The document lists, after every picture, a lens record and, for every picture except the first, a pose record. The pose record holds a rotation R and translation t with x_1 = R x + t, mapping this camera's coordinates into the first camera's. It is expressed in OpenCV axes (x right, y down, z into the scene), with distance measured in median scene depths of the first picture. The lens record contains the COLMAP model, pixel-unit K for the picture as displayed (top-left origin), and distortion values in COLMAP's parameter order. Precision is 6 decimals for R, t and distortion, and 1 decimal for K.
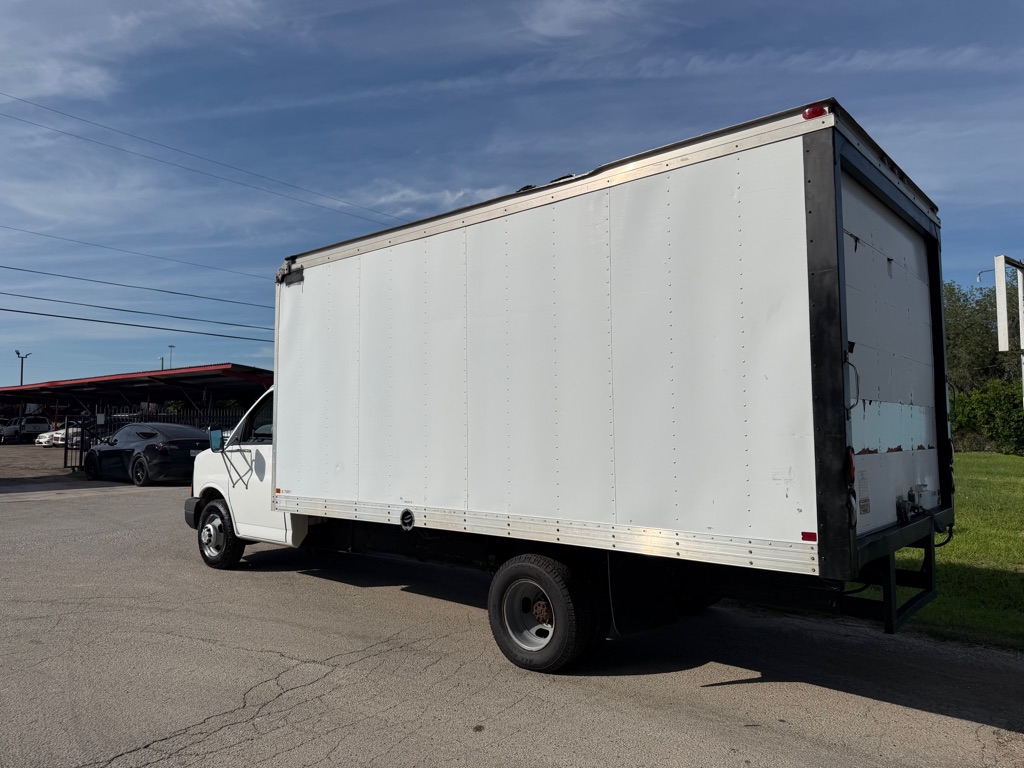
lens RADIAL K [[742.3, 0, 508.2], [0, 742.3, 392.3], [0, 0, 1]] dist [0.004572, -0.009176]
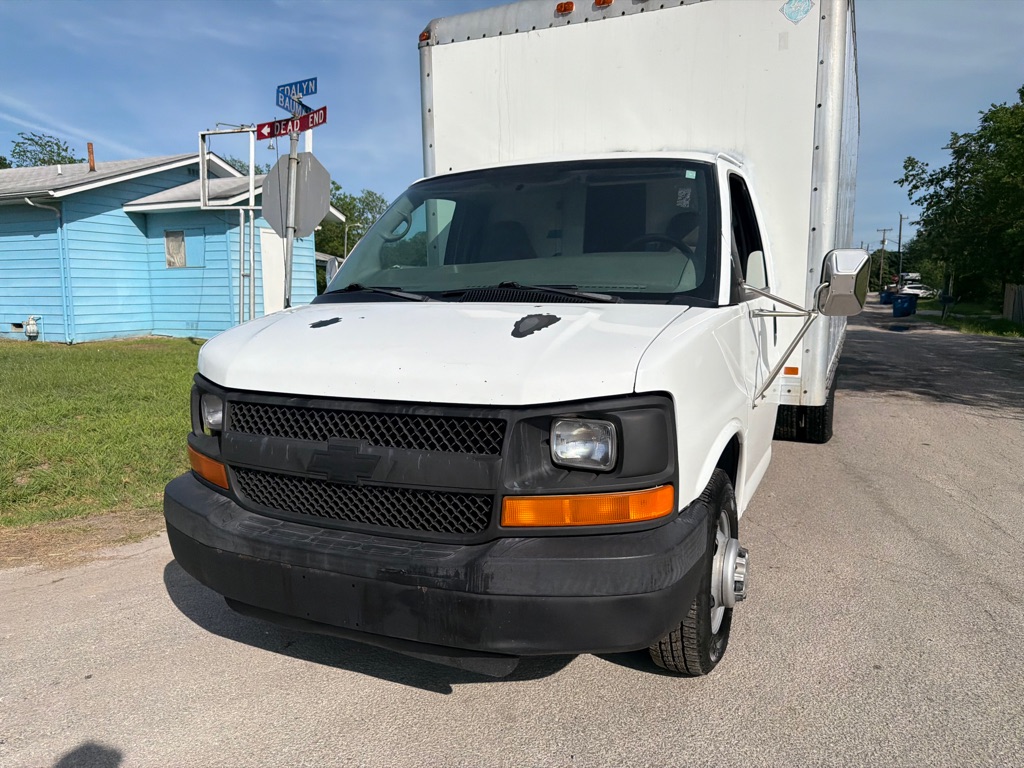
lens RADIAL K [[729.0, 0, 506.8], [0, 729.0, 393.2], [0, 0, 1]] dist [0.021881, -0.028095]
pose [[-0.281604, -0.150560, 0.947645, -0.800401], [-0.053255, 0.988543, 0.141232, 0.083367], [-0.958052, -0.010695, -0.286396, 1.421024]]
